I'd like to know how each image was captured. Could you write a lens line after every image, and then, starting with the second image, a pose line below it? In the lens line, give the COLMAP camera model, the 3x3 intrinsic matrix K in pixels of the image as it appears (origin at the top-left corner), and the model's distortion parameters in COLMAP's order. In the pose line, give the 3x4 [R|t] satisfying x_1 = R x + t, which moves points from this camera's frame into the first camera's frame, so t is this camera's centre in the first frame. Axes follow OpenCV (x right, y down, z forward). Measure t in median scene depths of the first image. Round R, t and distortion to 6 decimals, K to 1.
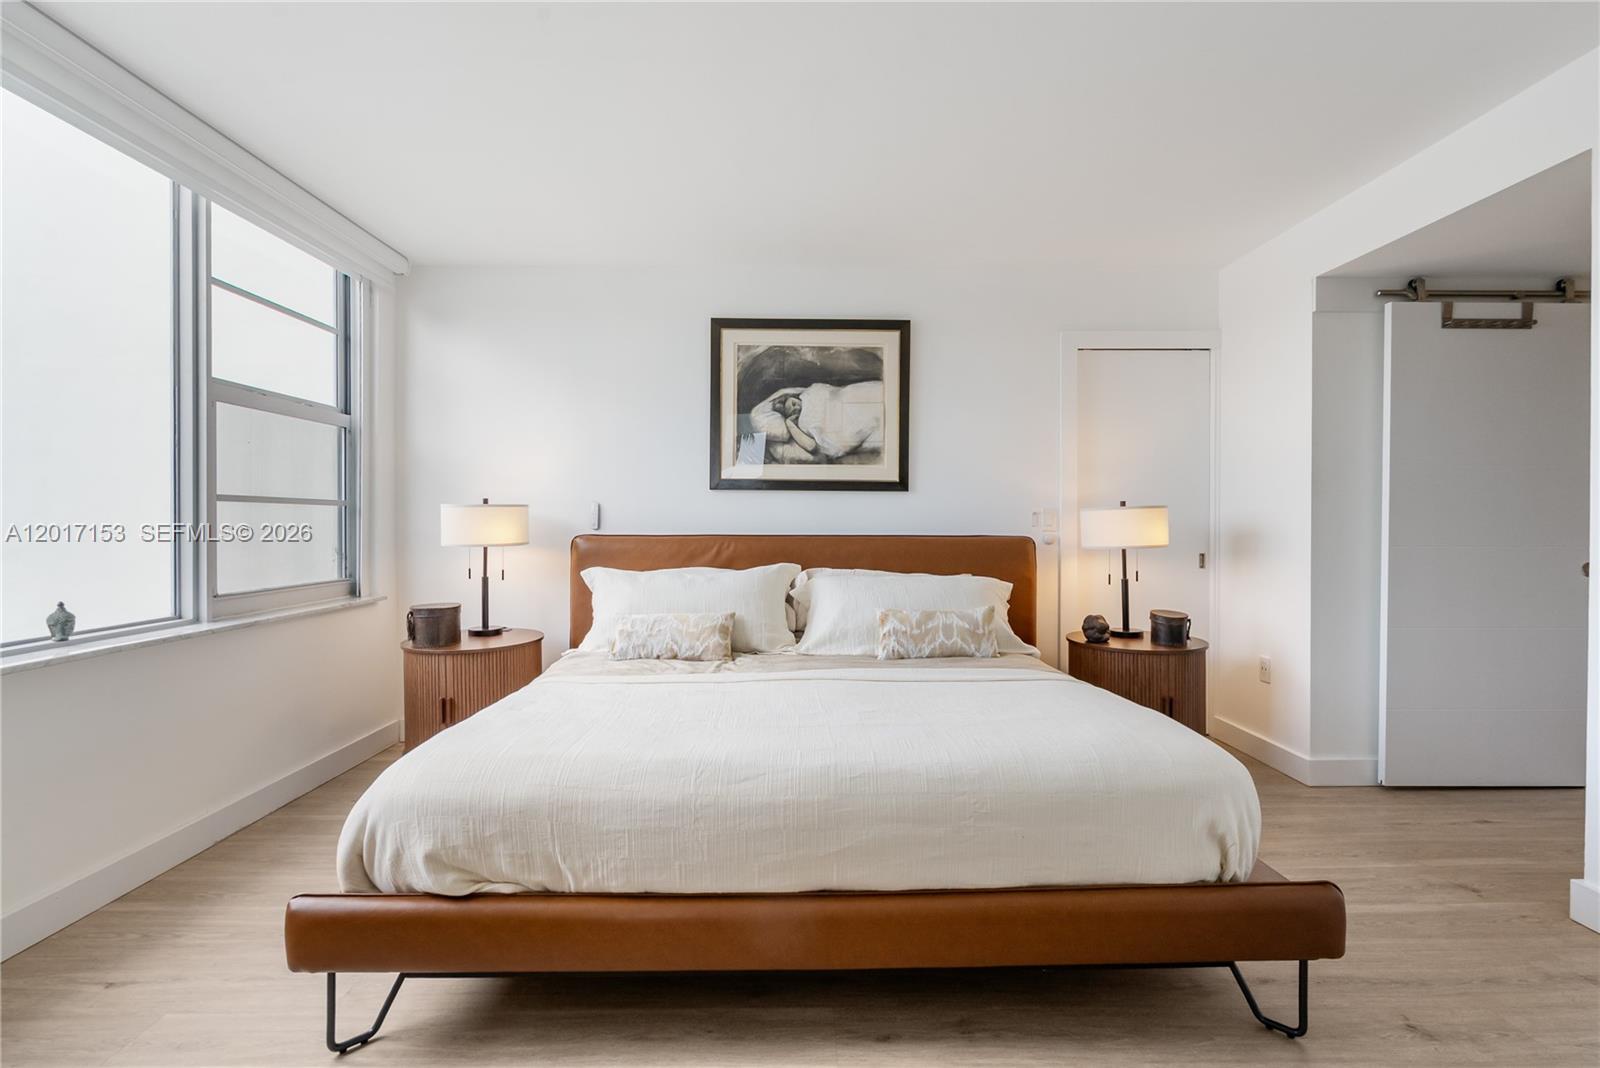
lens RADIAL K [[688.0, 0, 793.4], [0, 688.0, 532.2], [0, 0, 1]] dist [0.016461, 0.000085]
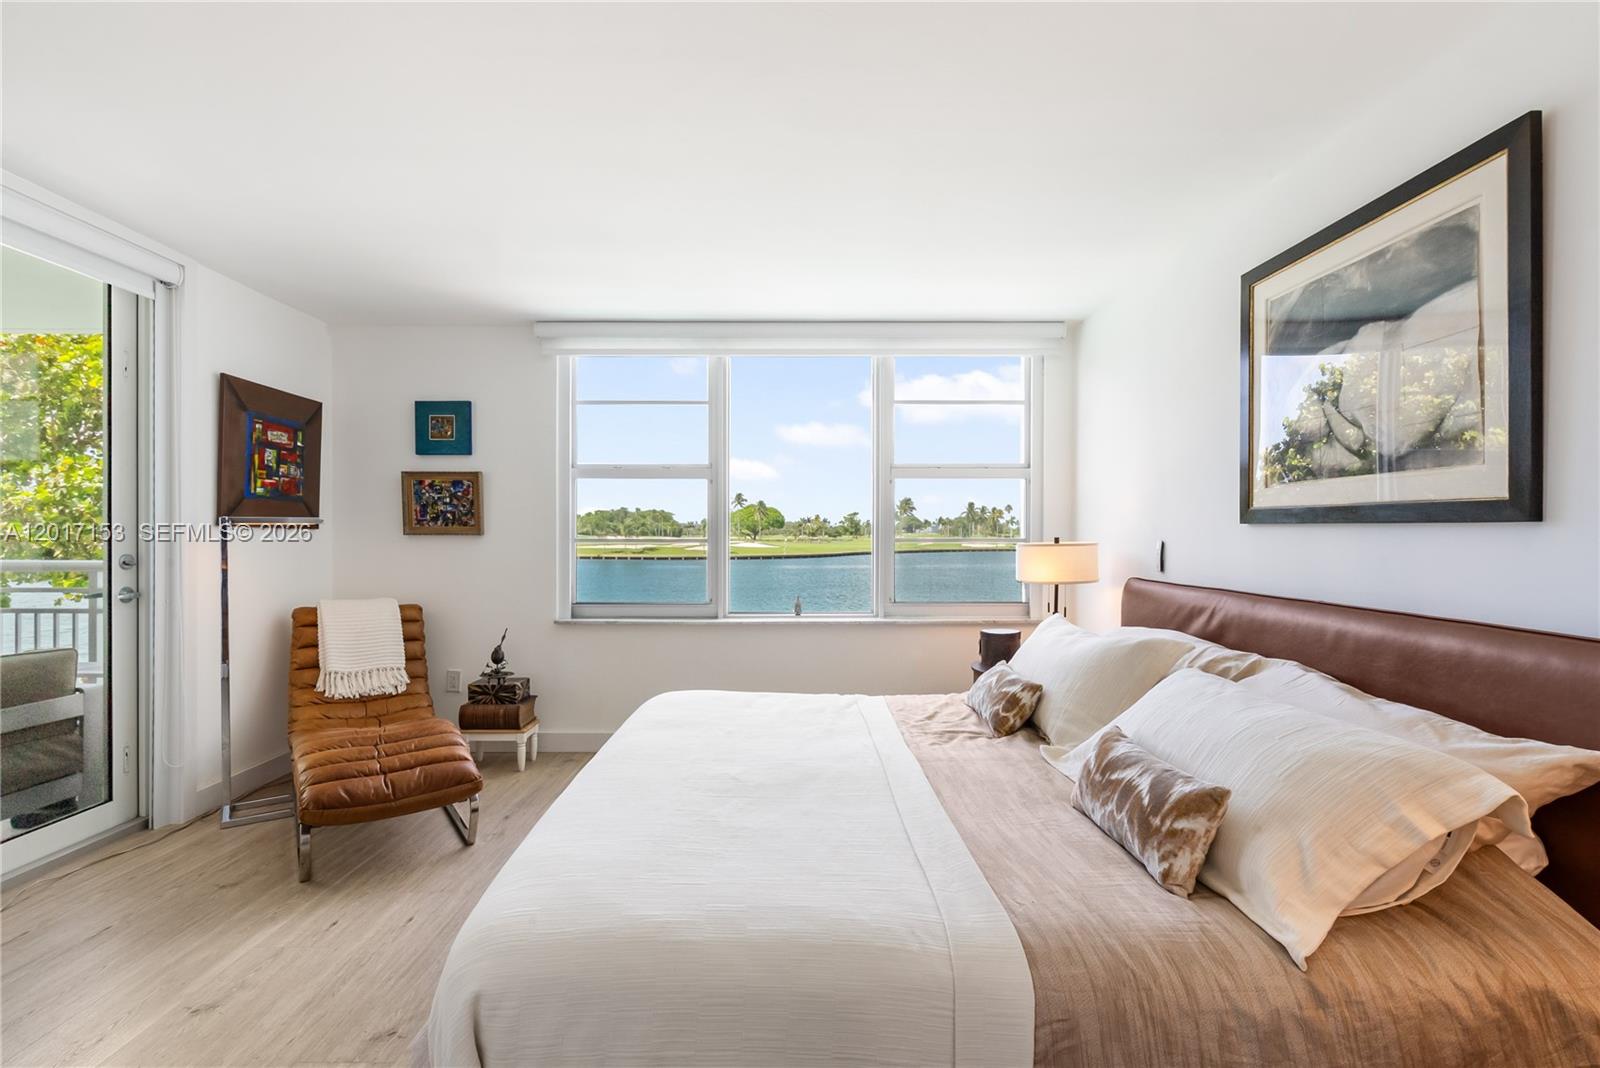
lens RADIAL K [[726.5, 0, 807.0], [0, 726.5, 541.4], [0, 0, 1]] dist [-0.010333, 0.005257]
pose [[0.005420, 0.011036, -0.999924, 0.602054], [-0.011931, 0.999869, 0.010971, -0.047109], [0.999914, 0.011871, 0.005551, 0.559610]]
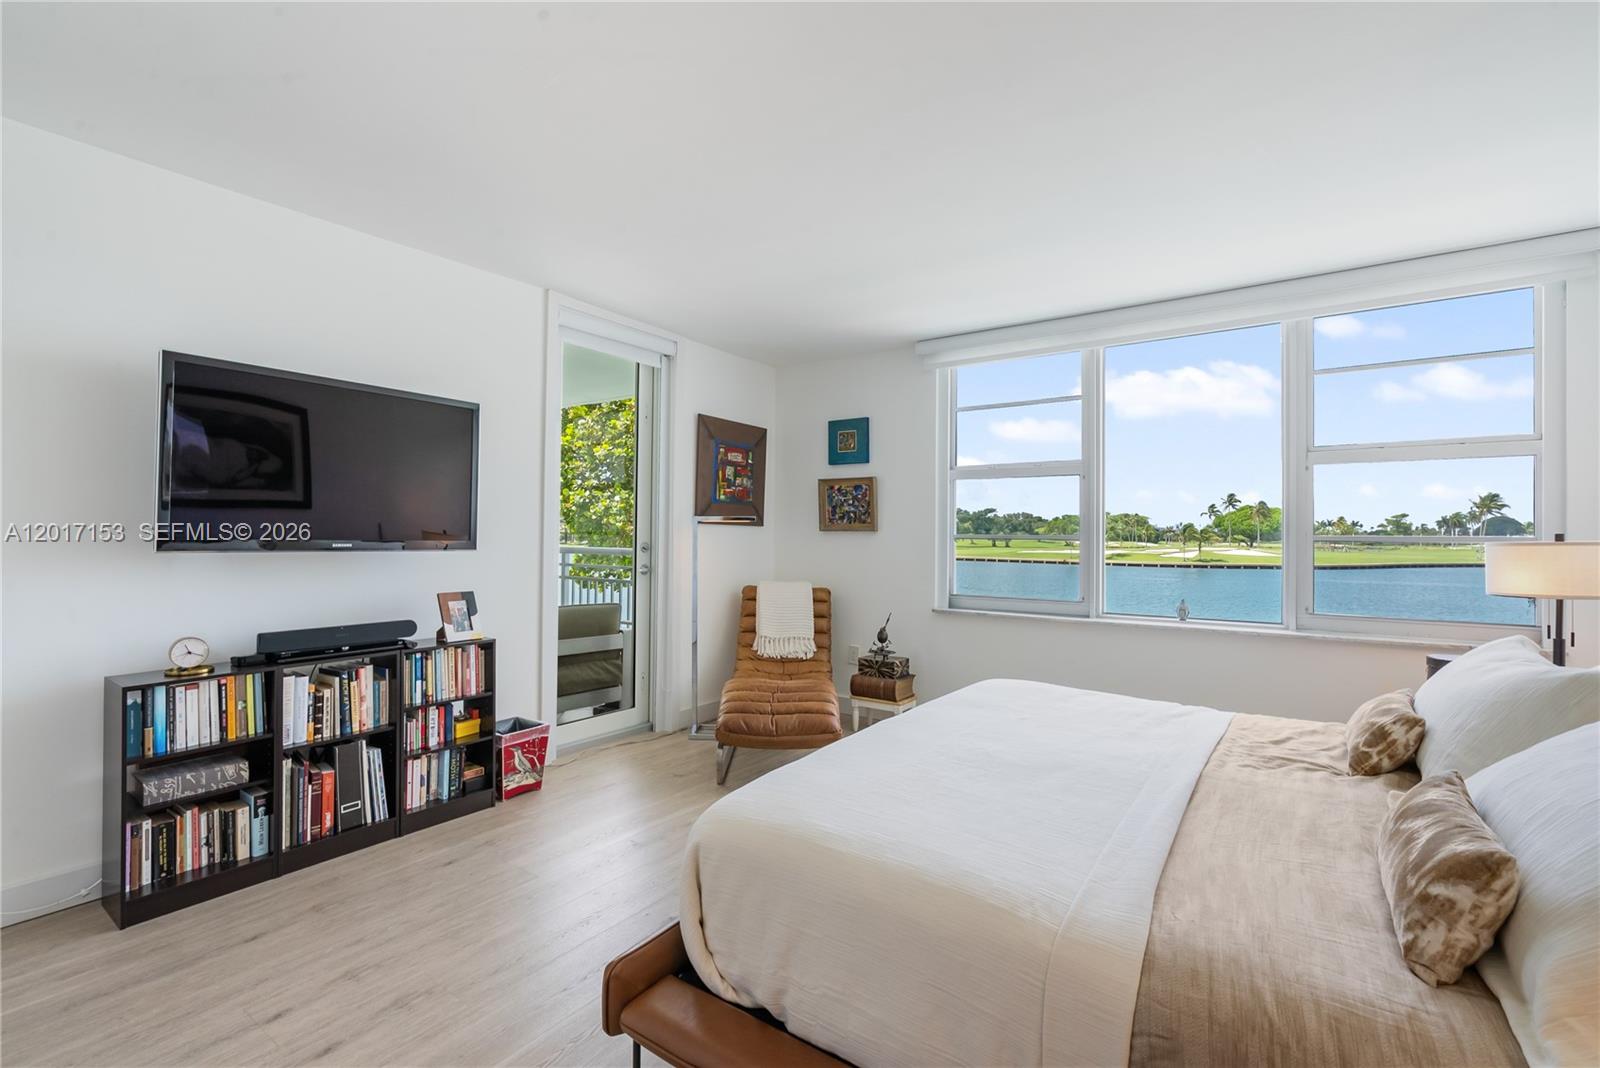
lens RADIAL K [[726.5, 0, 807.3], [0, 726.5, 529.5], [0, 0, 1]] dist [-0.010333, 0.005257]
pose [[-0.583978, -0.011714, -0.811685, 0.608942], [-0.015612, 0.999873, -0.003197, -0.035636], [0.811619, 0.010805, -0.584087, 0.726276]]
